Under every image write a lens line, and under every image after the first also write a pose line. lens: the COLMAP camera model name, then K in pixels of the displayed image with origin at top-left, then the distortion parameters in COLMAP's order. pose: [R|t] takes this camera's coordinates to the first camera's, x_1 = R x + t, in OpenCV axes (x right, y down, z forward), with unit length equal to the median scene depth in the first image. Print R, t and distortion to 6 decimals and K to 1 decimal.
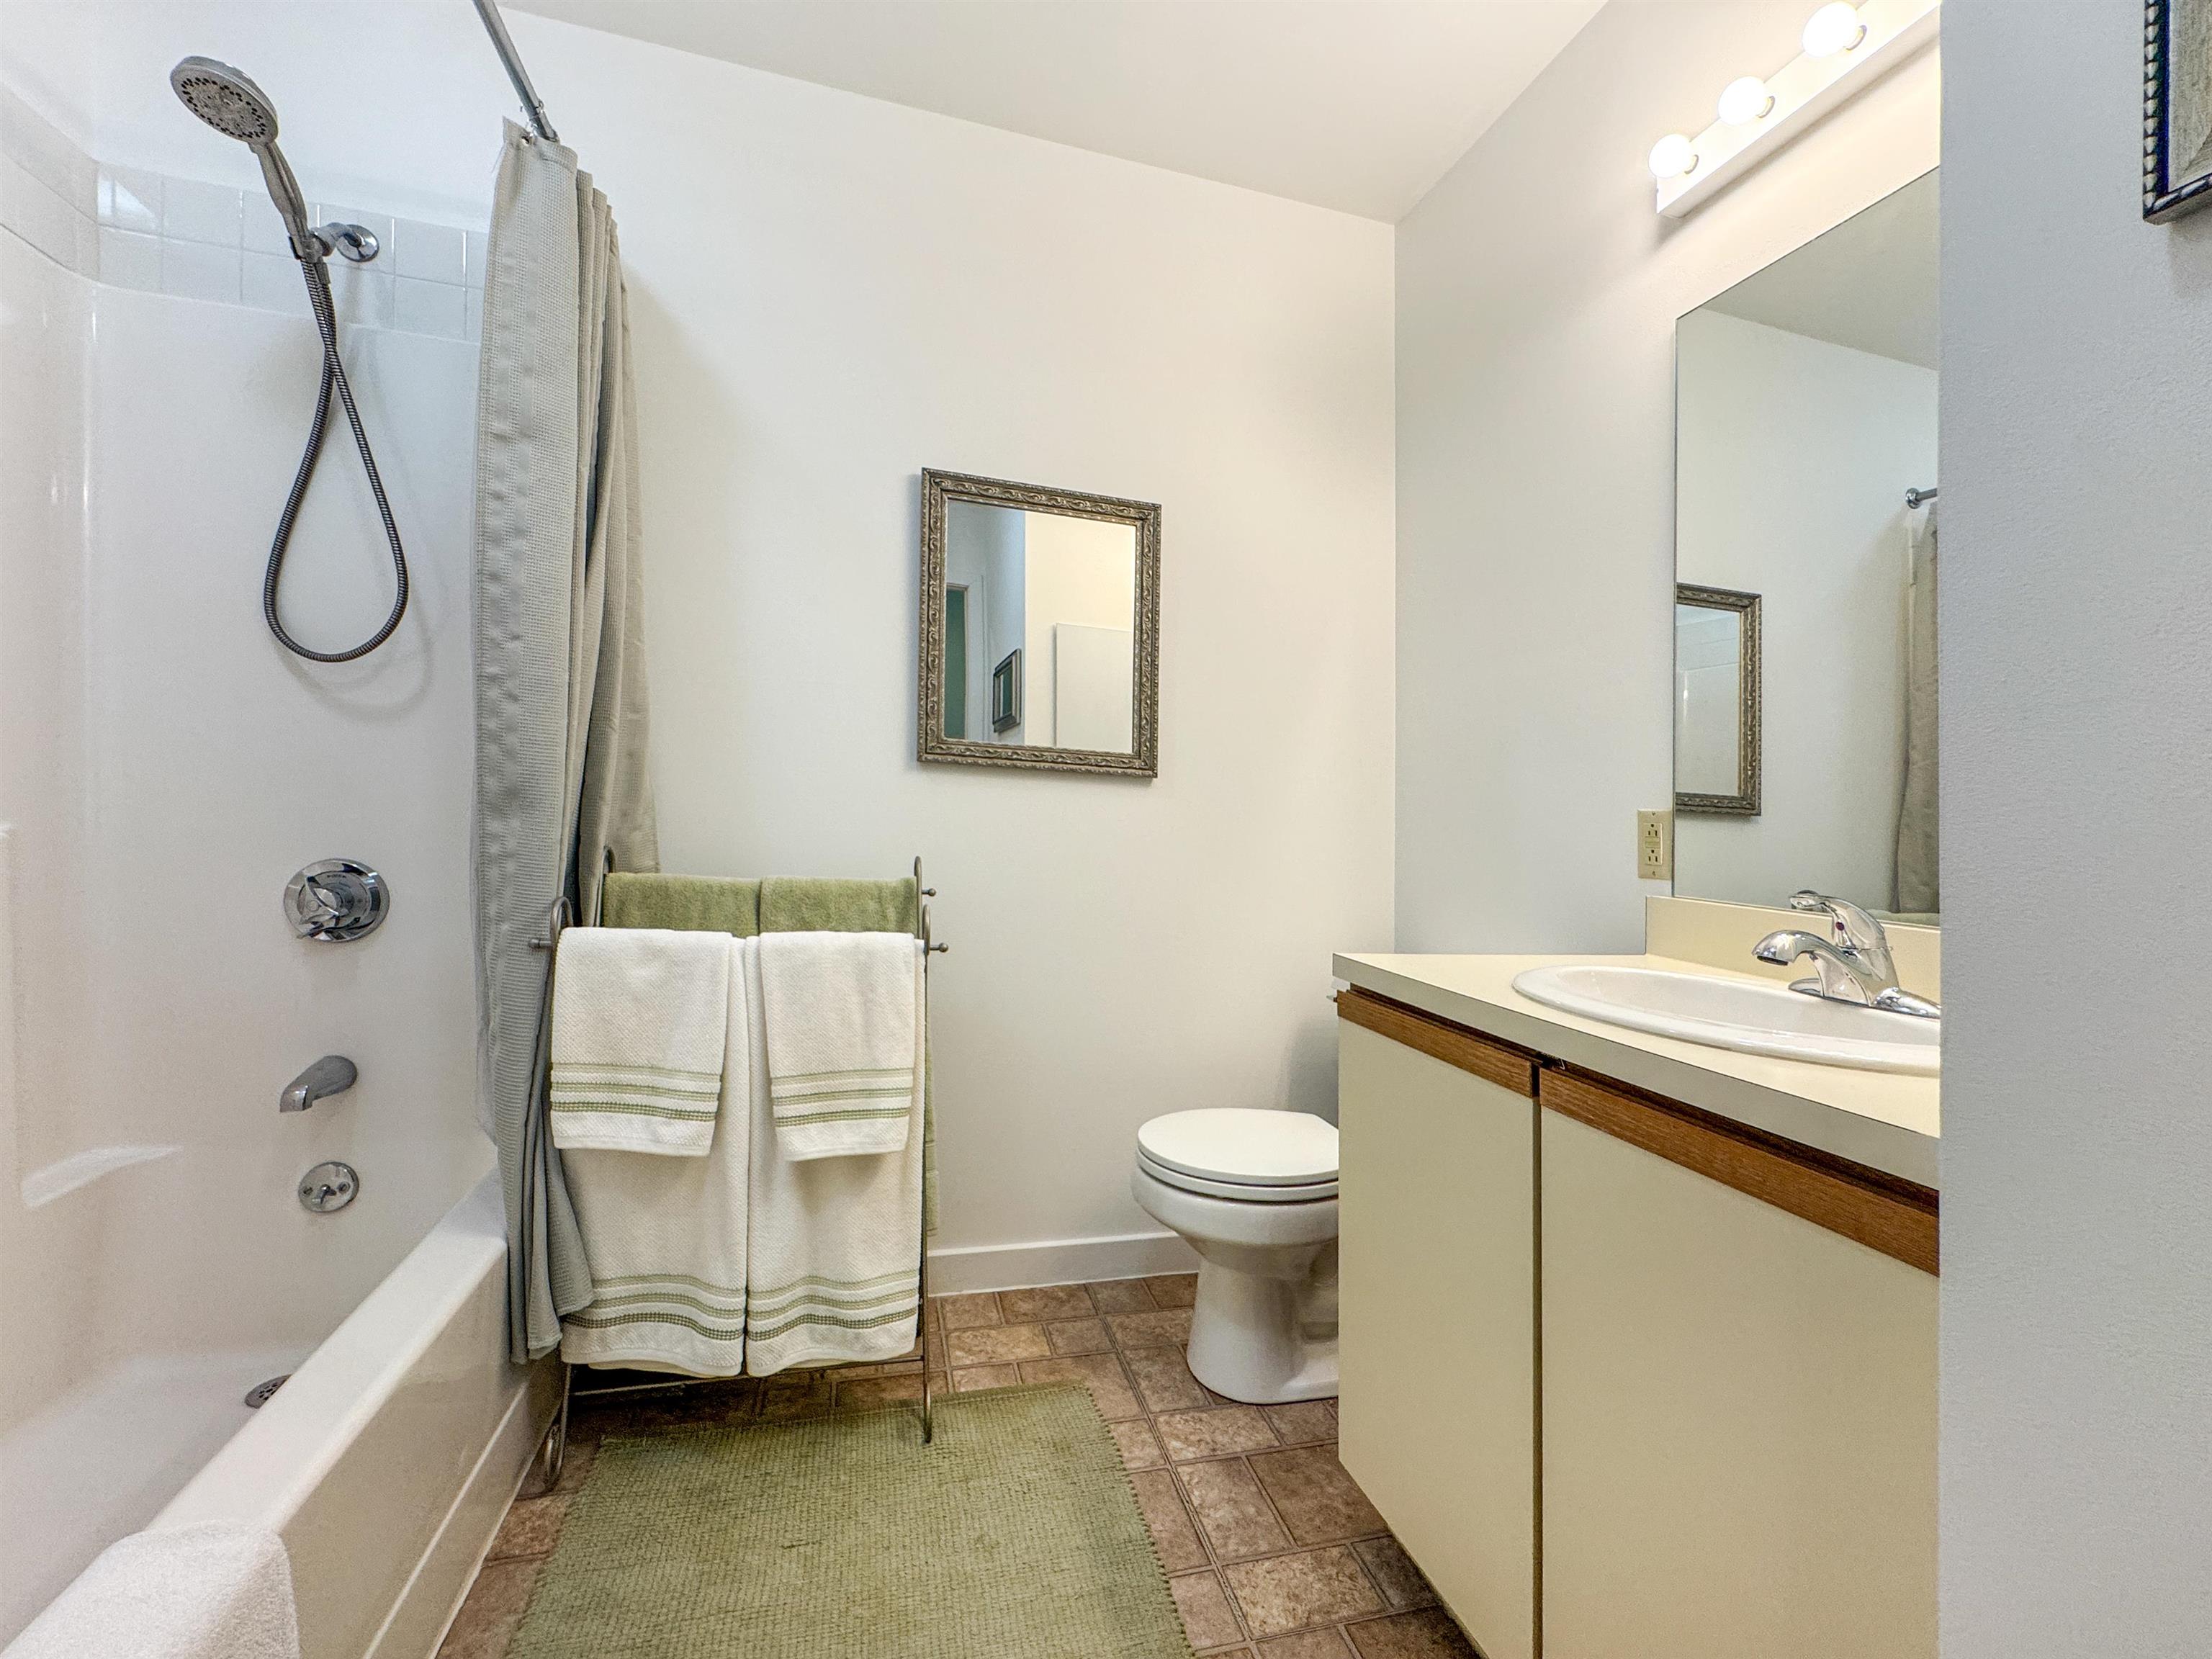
lens RADIAL K [[888.7, 0, 1103.3], [0, 888.7, 827.0], [0, 0, 1]] dist [-0.000725, -0.000285]
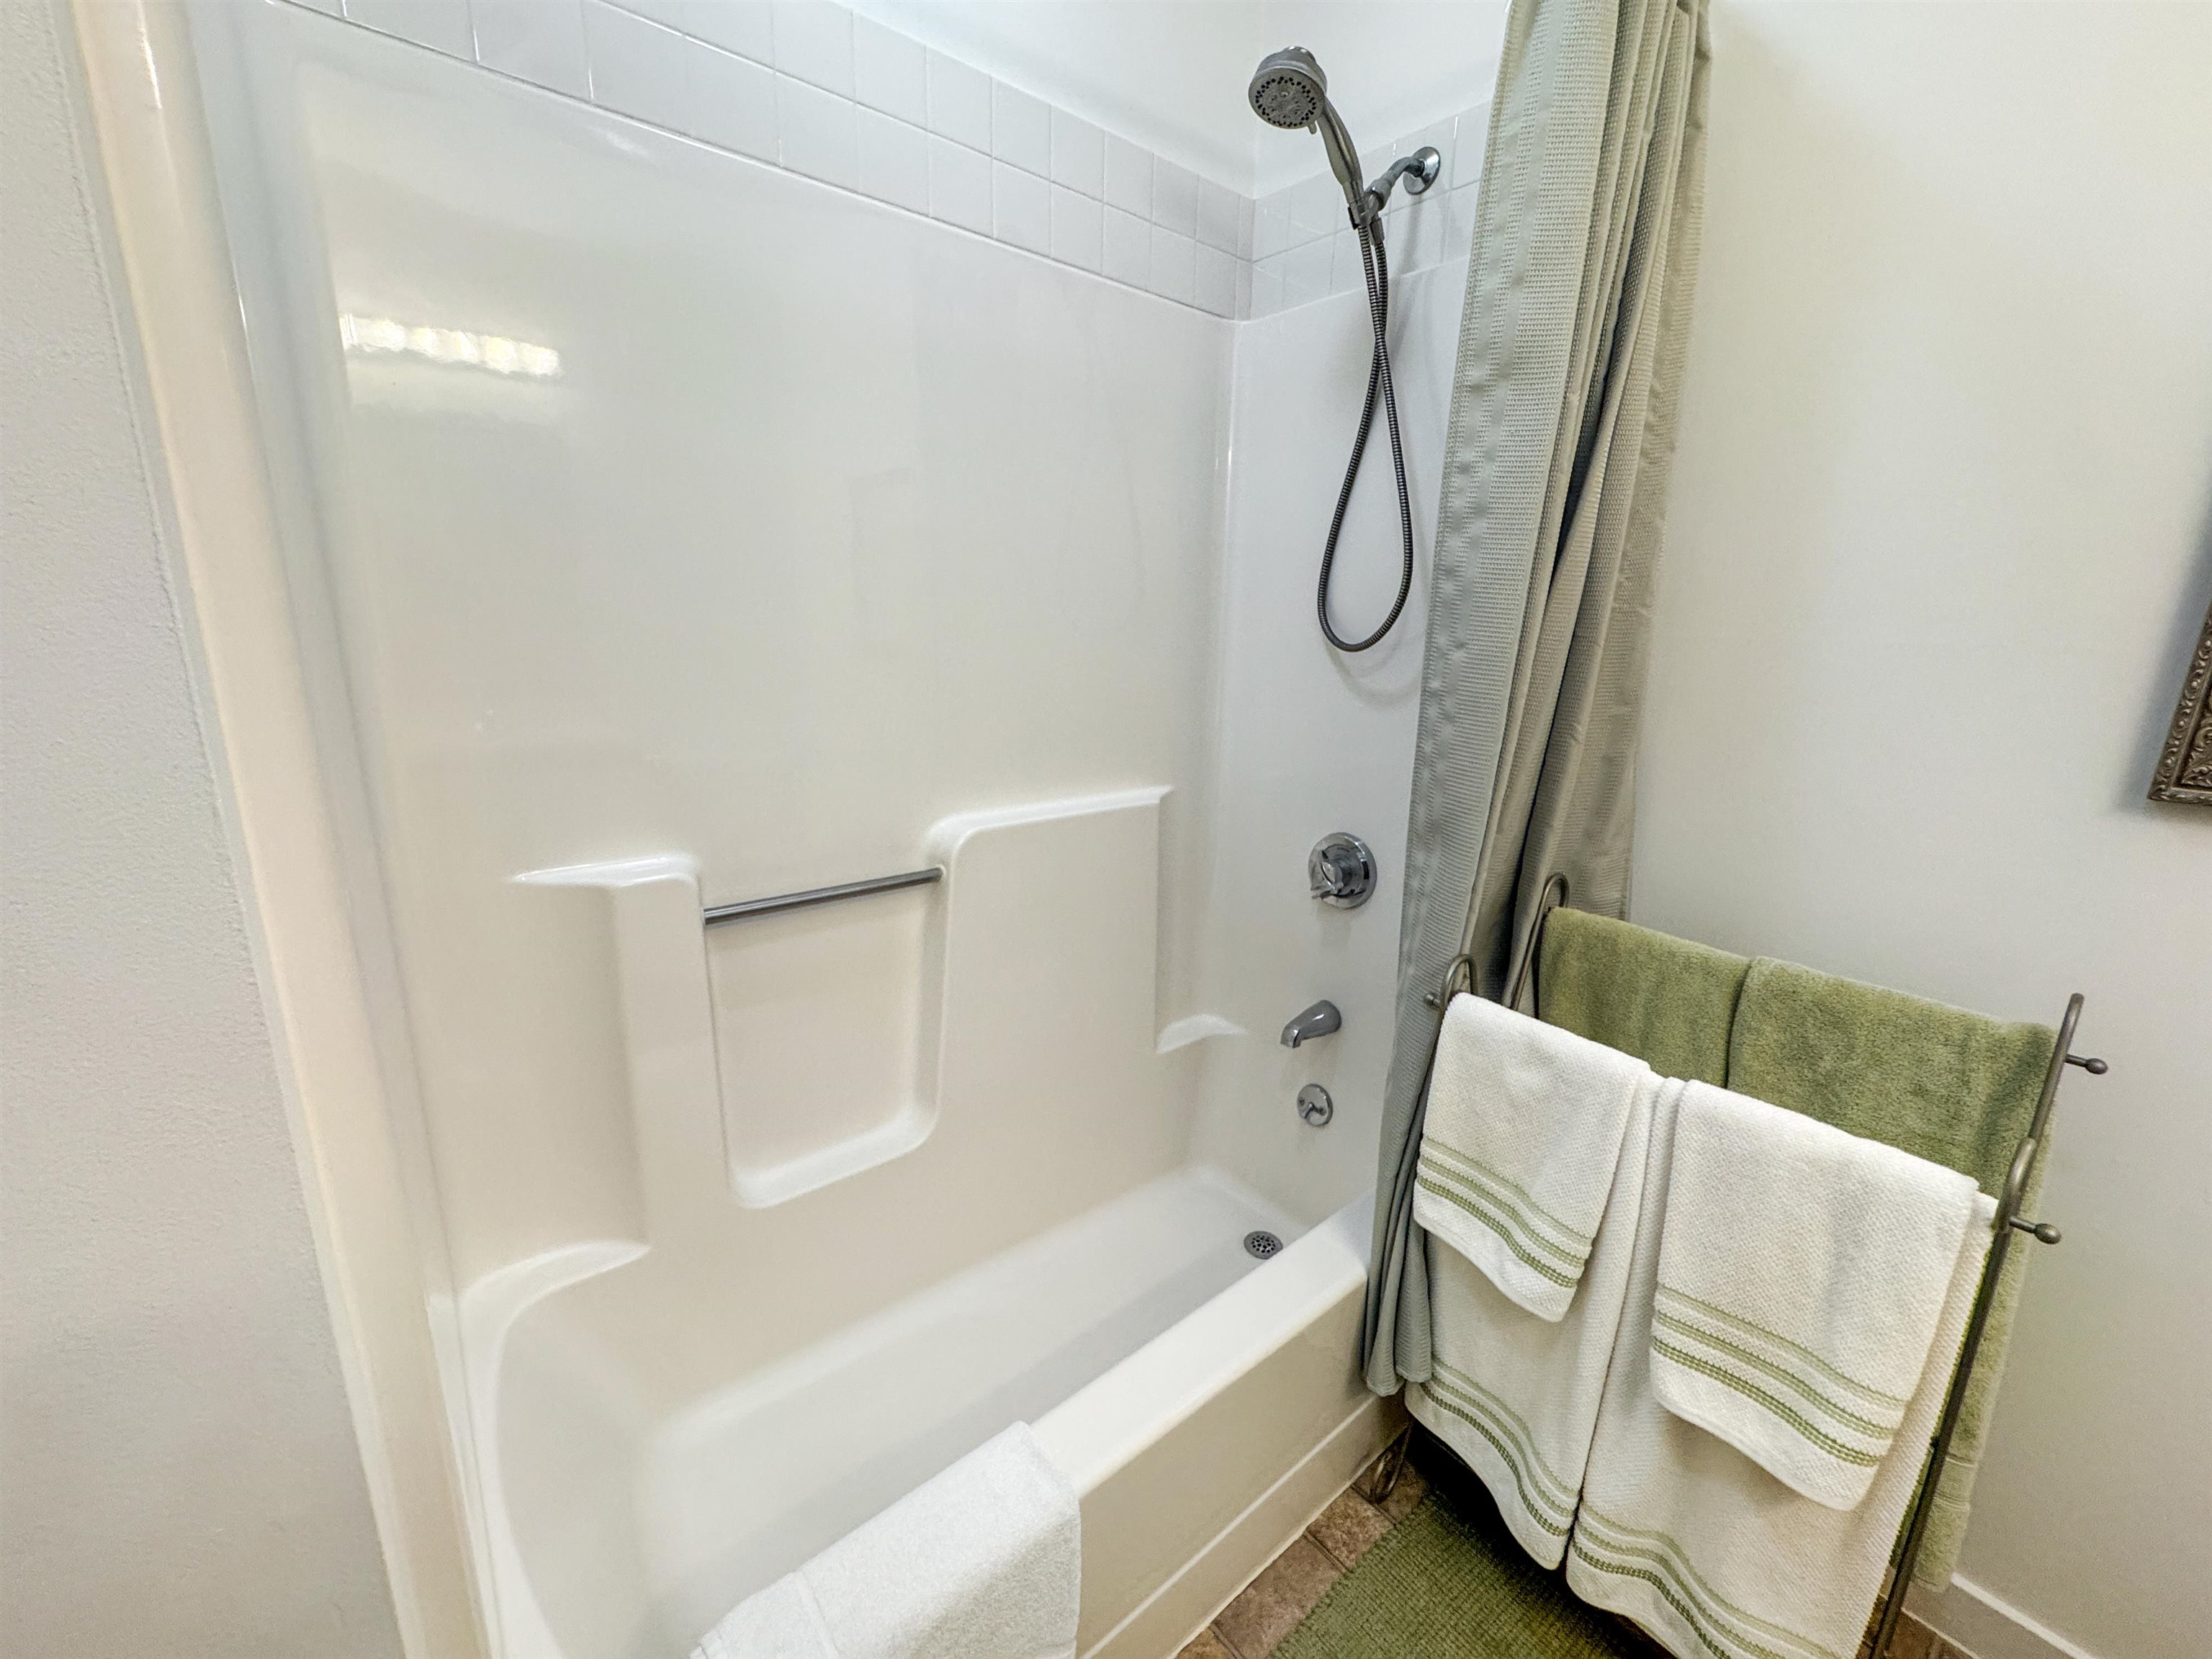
lens RADIAL K [[886.7, 0, 1117.5], [0, 886.7, 891.8], [0, 0, 1]] dist [-0.003008, -0.000377]
pose [[0.430049, 0.228011, -0.873538, -0.008568], [-0.021841, 0.969926, 0.242418, -0.182376], [0.902541, -0.085173, 0.422096, 0.325151]]
